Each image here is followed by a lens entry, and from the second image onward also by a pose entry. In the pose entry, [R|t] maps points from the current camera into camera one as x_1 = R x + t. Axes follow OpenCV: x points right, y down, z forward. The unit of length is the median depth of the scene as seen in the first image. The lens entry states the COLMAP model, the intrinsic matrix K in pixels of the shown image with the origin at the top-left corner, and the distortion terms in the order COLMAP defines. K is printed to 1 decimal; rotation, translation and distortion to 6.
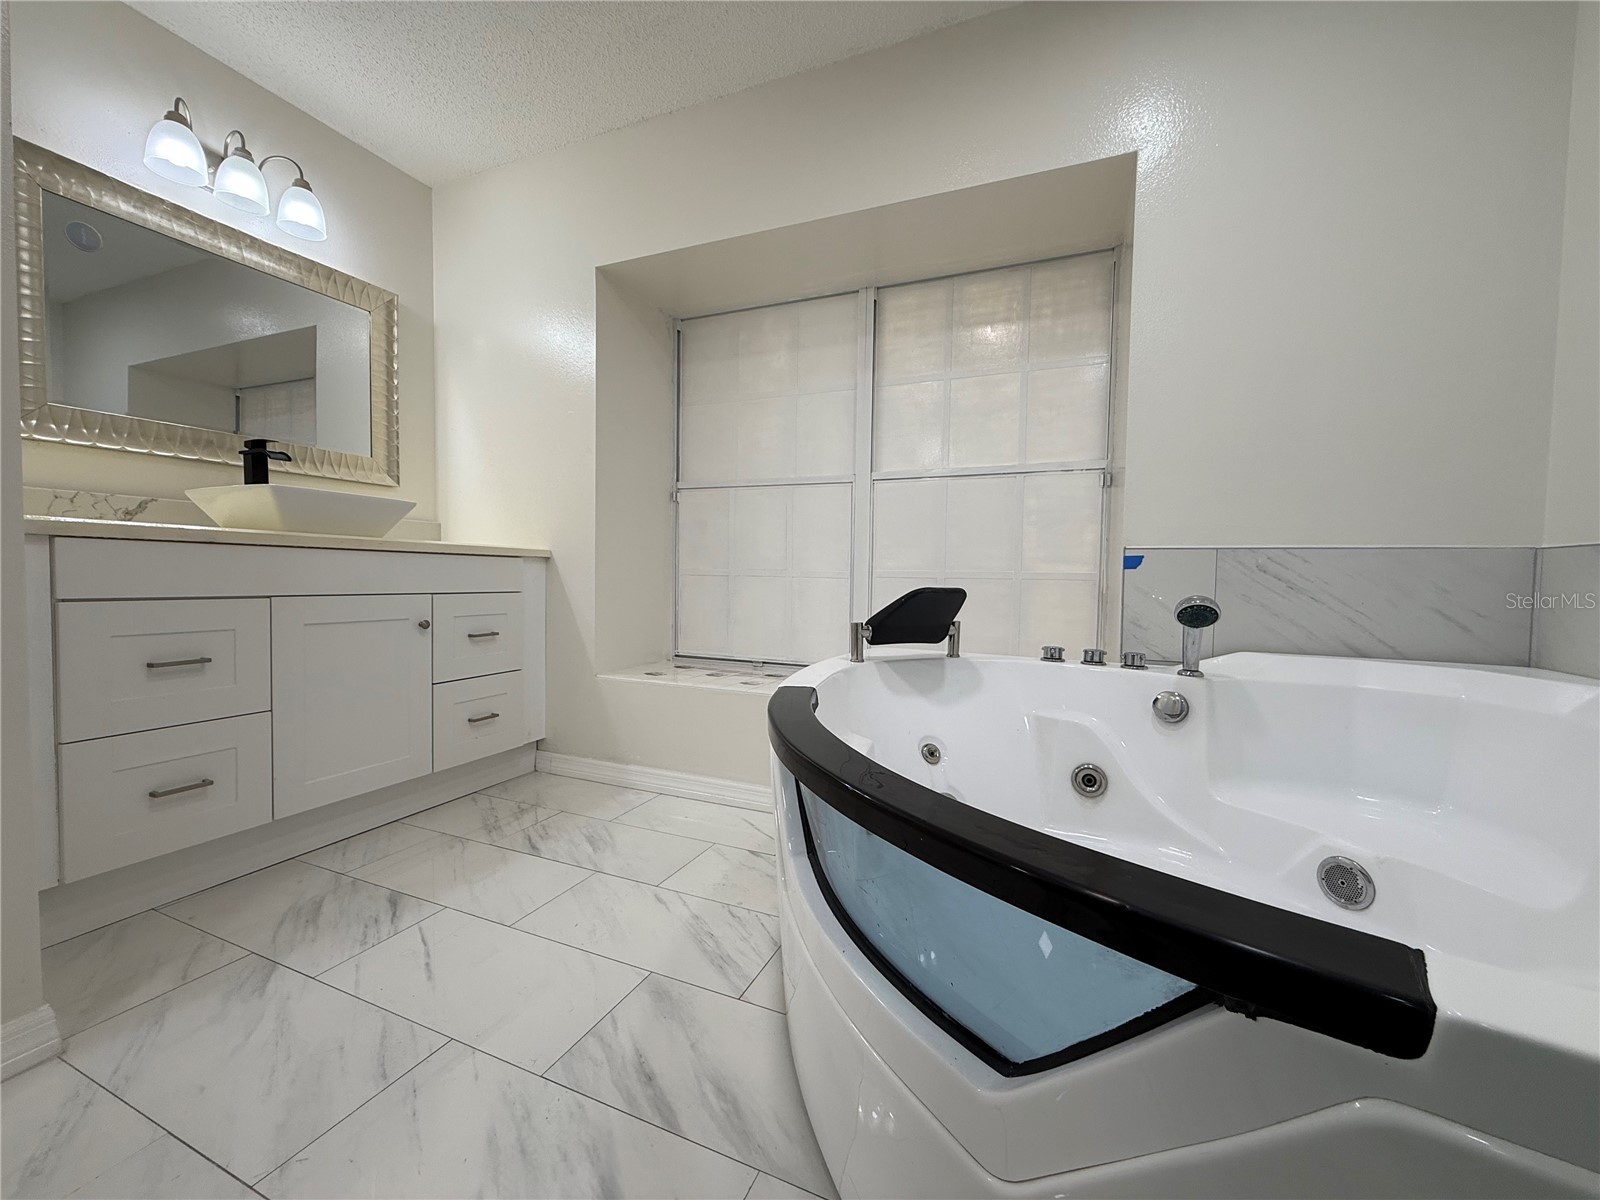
lens RADIAL K [[637.7, 0, 795.7], [0, 637.7, 599.4], [0, 0, 1]] dist [0.000381, -0.000317]
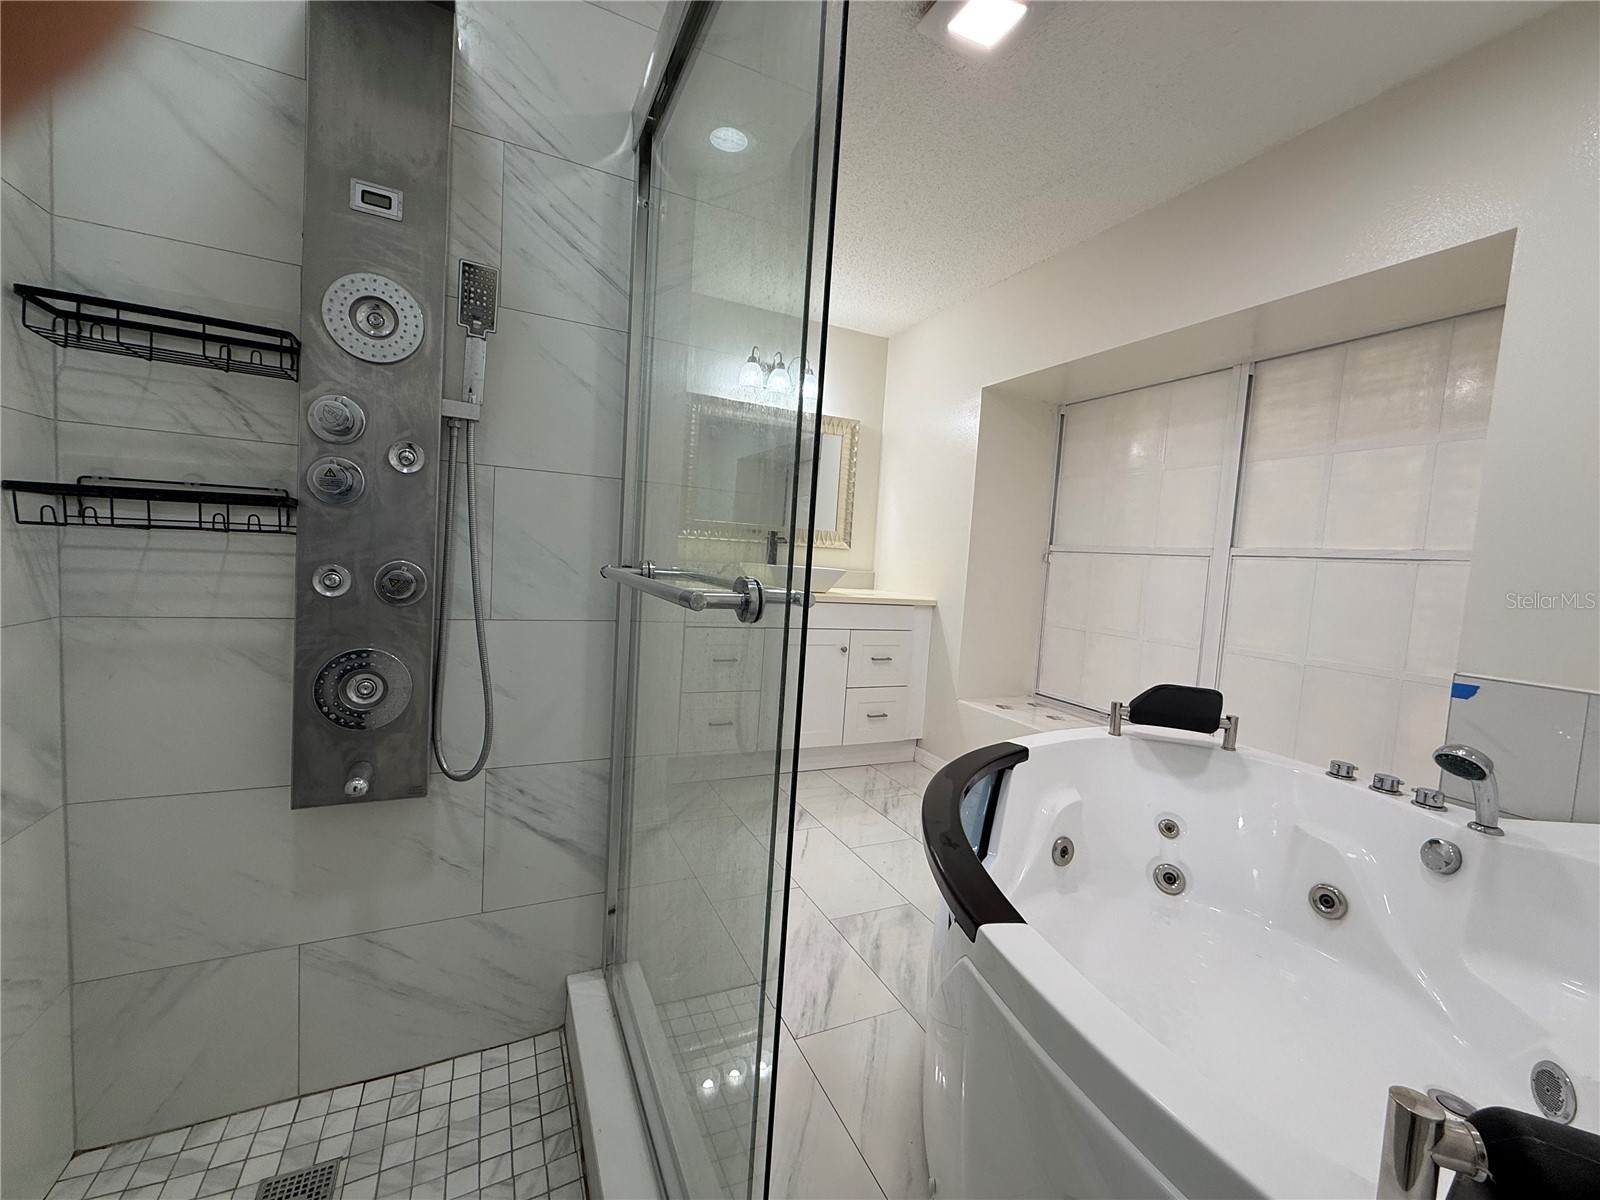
lens RADIAL K [[637.7, 0, 795.7], [0, 637.7, 599.4], [0, 0, 1]] dist [0.000381, -0.000317]
pose [[0.748117, 0.078373, -0.658922, 0.321997], [-0.080226, 0.996399, 0.027426, -0.107962], [0.658699, 0.032345, 0.751711, -0.233528]]
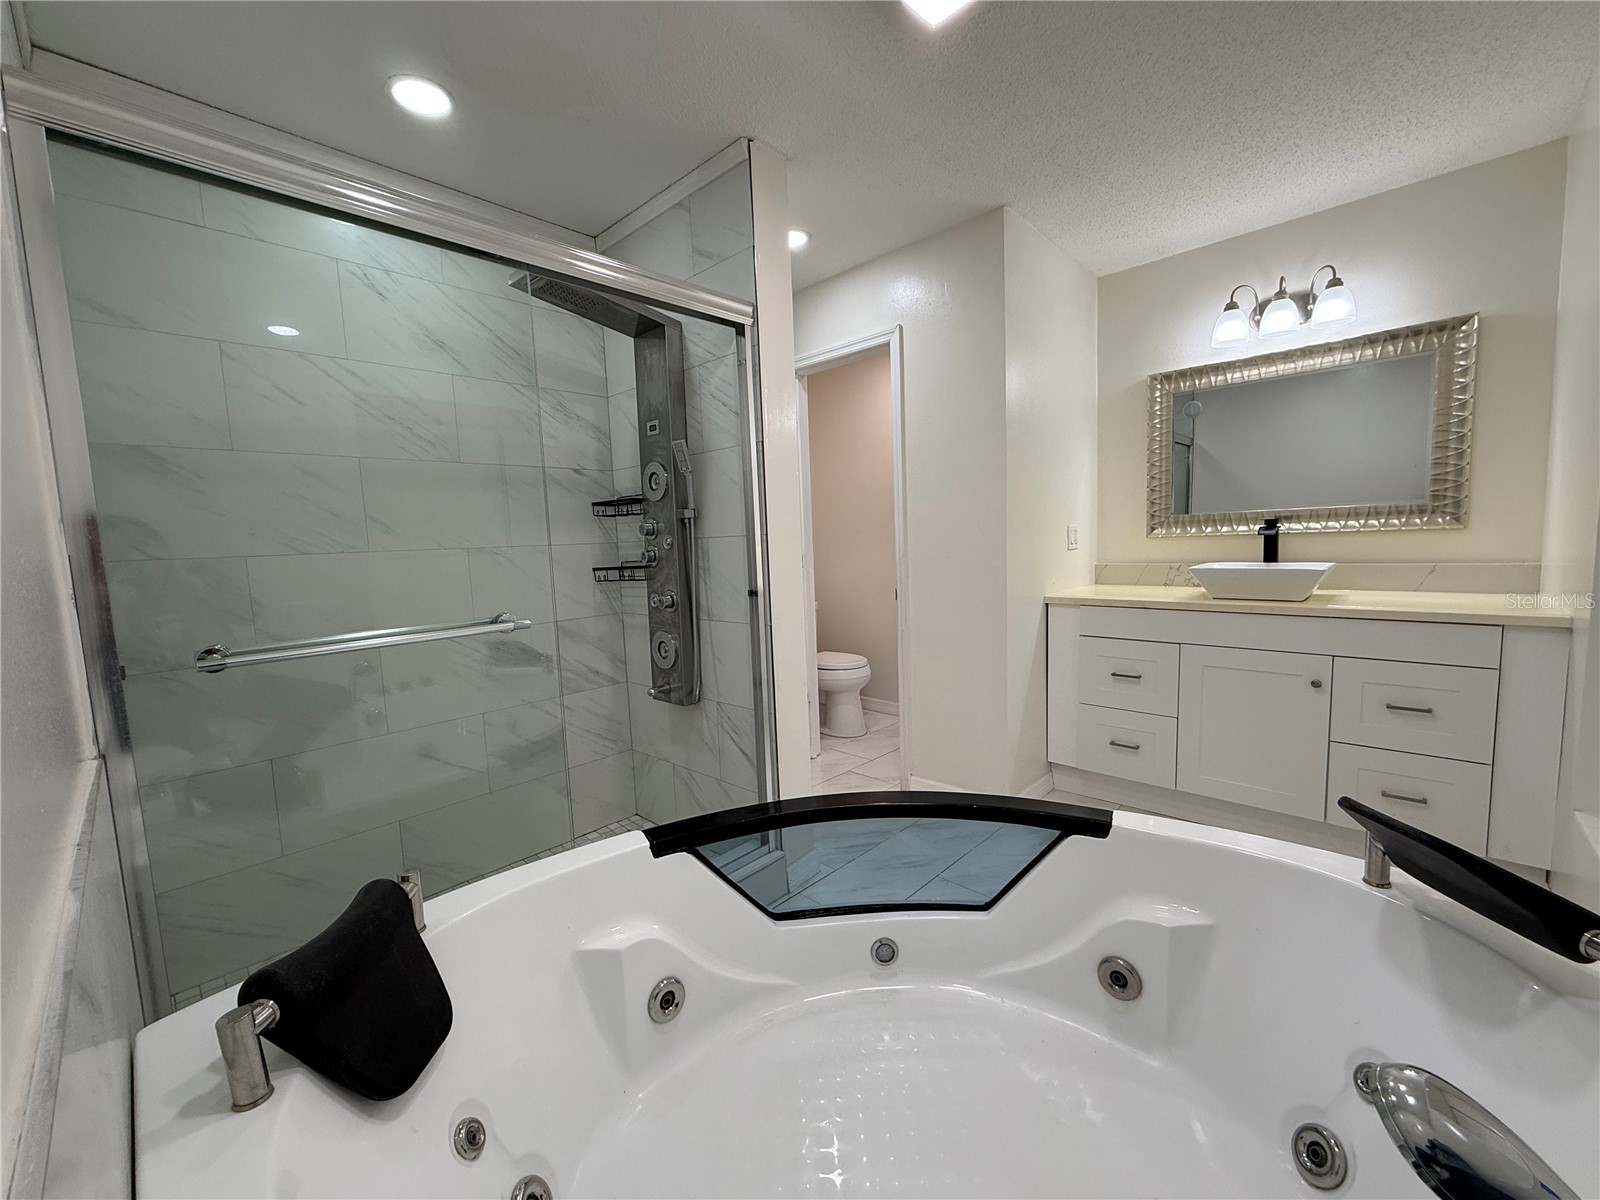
lens RADIAL K [[637.7, 0, 795.7], [0, 637.7, 599.4], [0, 0, 1]] dist [0.000381, -0.000317]
pose [[-0.353976, 0.087396, -0.931162, 0.674403], [-0.004682, 0.995446, 0.095210, -0.188093], [0.935243, 0.038061, -0.351955, 0.516757]]
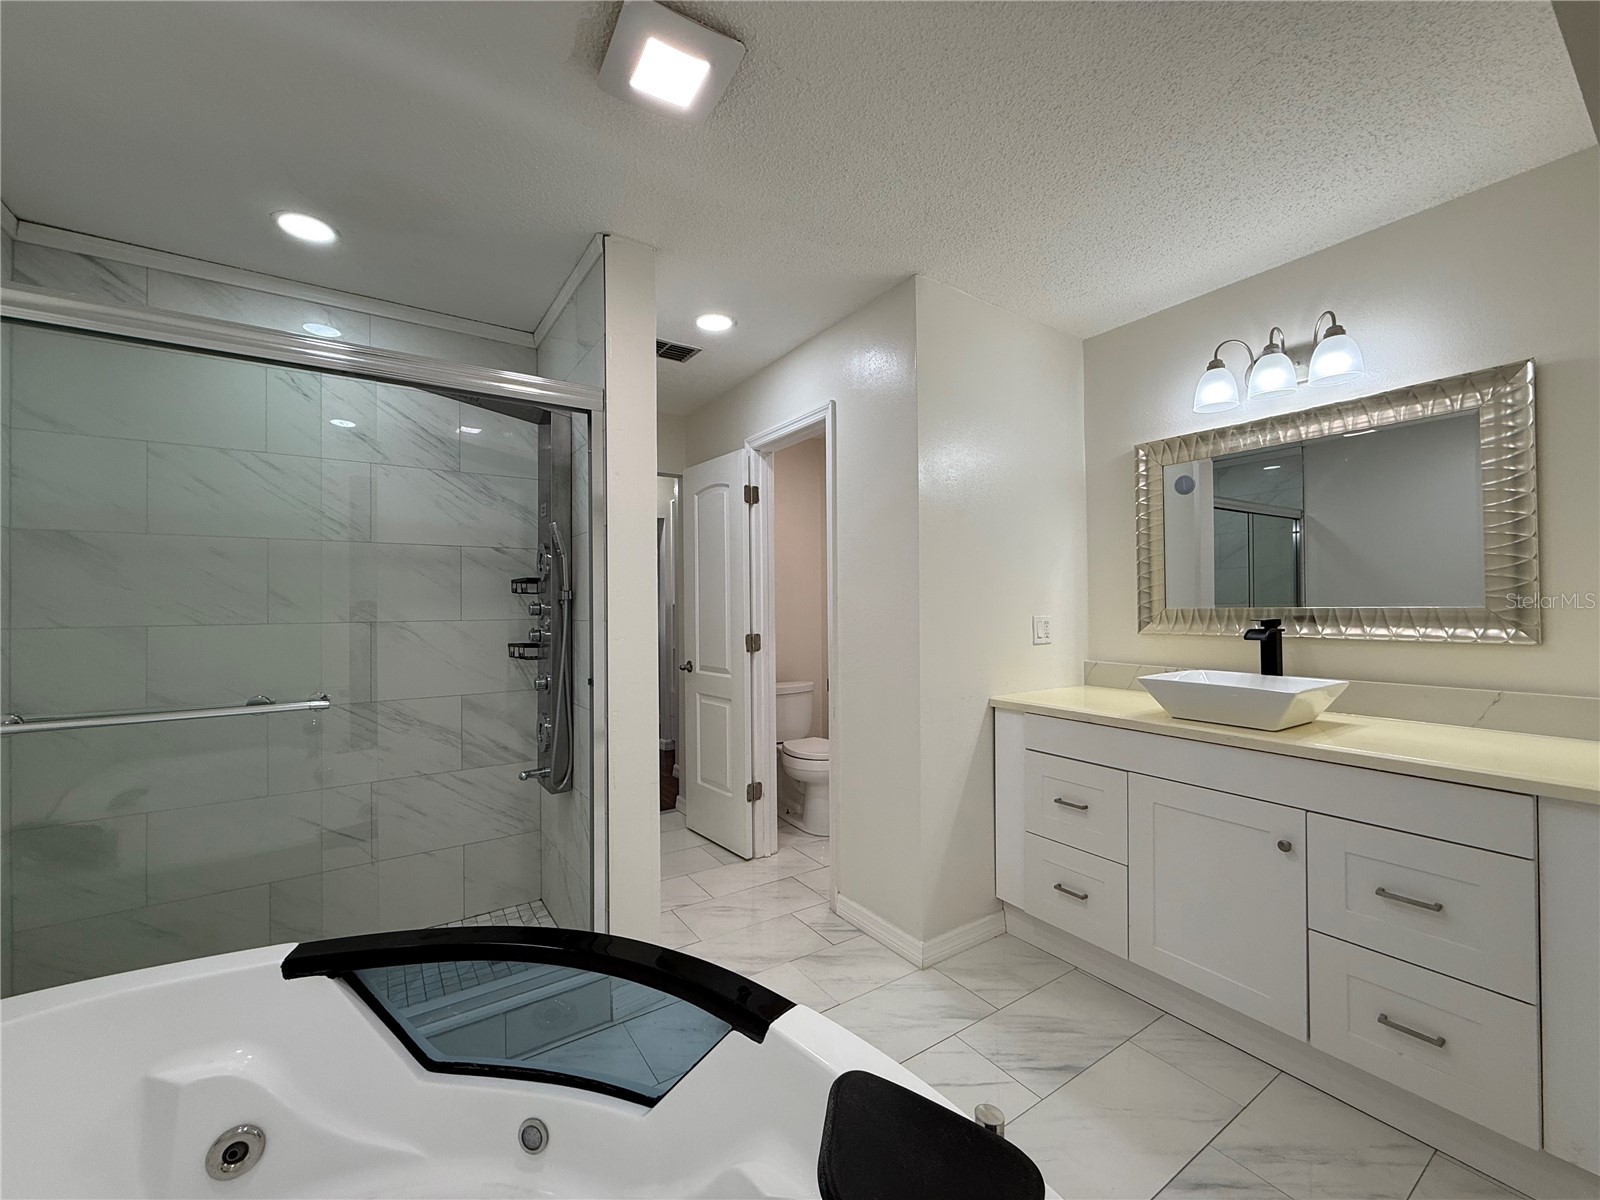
lens RADIAL K [[637.7, 0, 795.7], [0, 637.7, 599.4], [0, 0, 1]] dist [0.000381, -0.000317]
pose [[-0.547970, -0.020078, -0.836257, 0.409127], [-0.035345, 0.999375, -0.000834, -0.233600], [0.835751, 0.029100, -0.548338, 0.858787]]
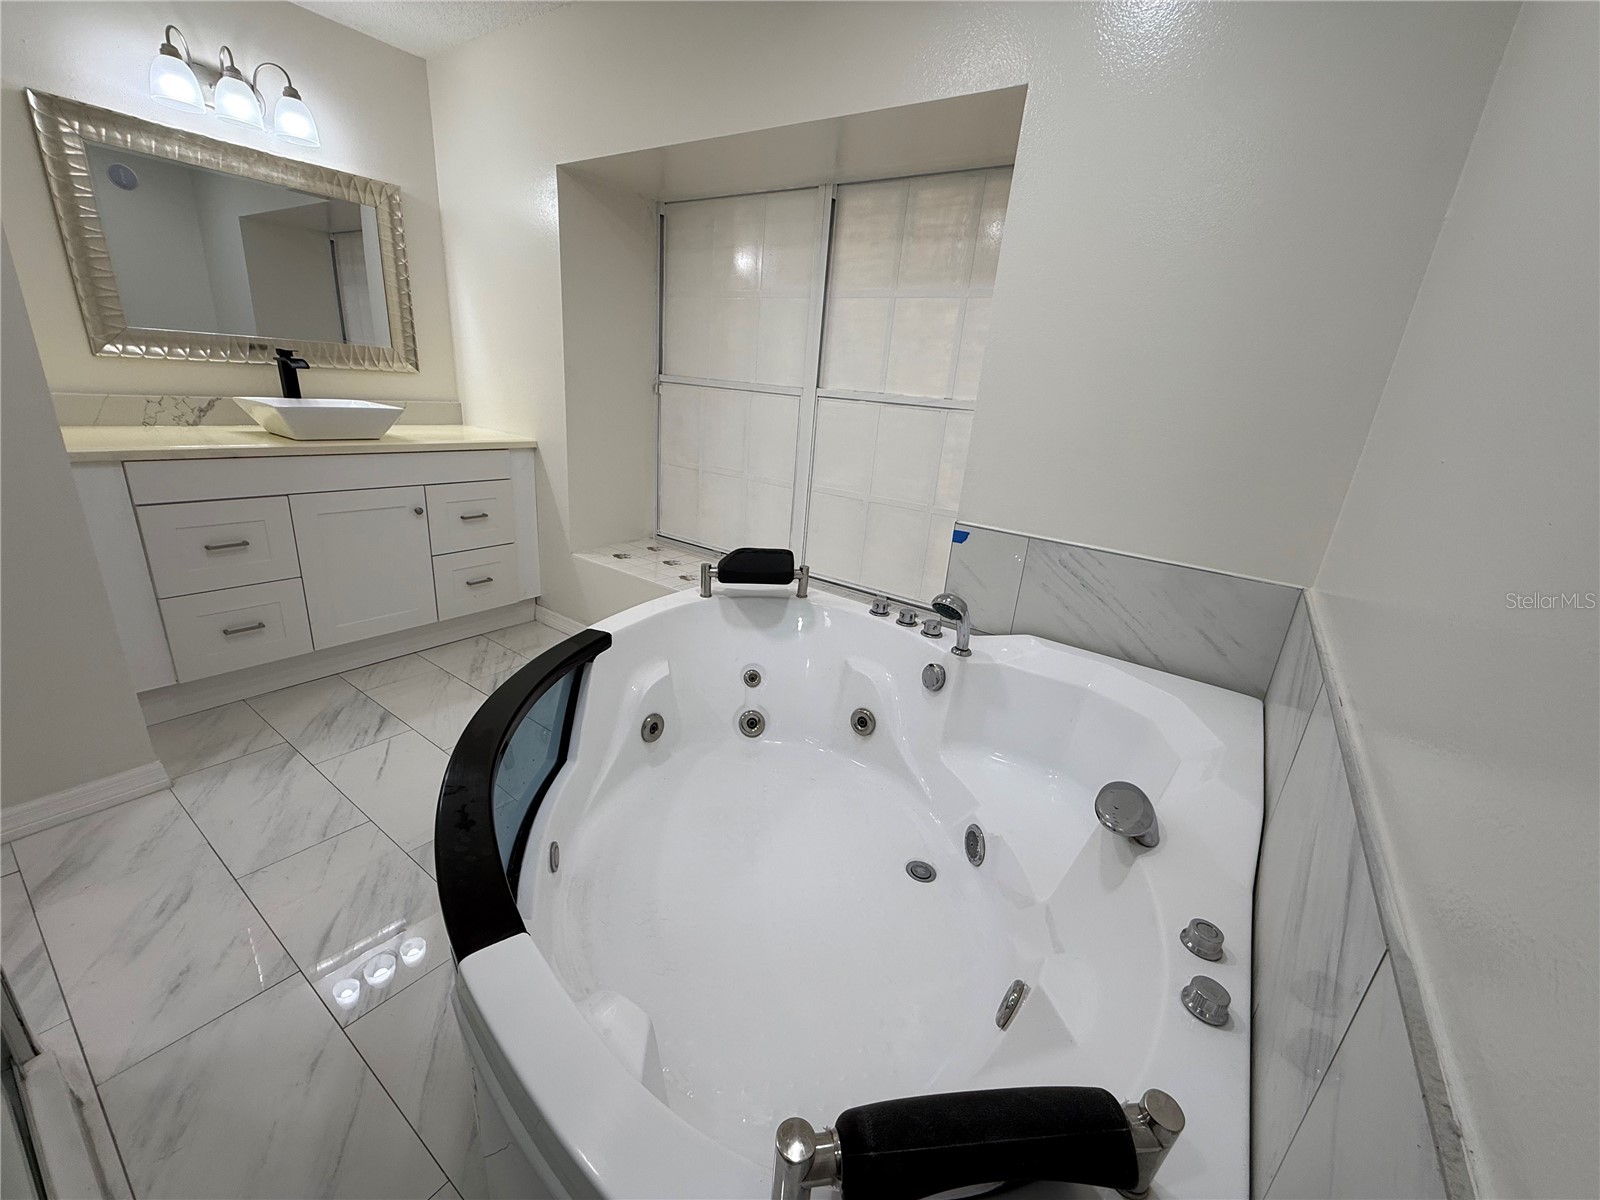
lens RADIAL K [[637.7, 0, 795.7], [0, 637.7, 599.4], [0, 0, 1]] dist [0.000381, -0.000317]
pose [[0.975604, 0.126911, -0.179140, 0.368028], [-0.072696, 0.956696, 0.281864, -0.189990], [0.207154, -0.261965, 0.942582, -0.074138]]
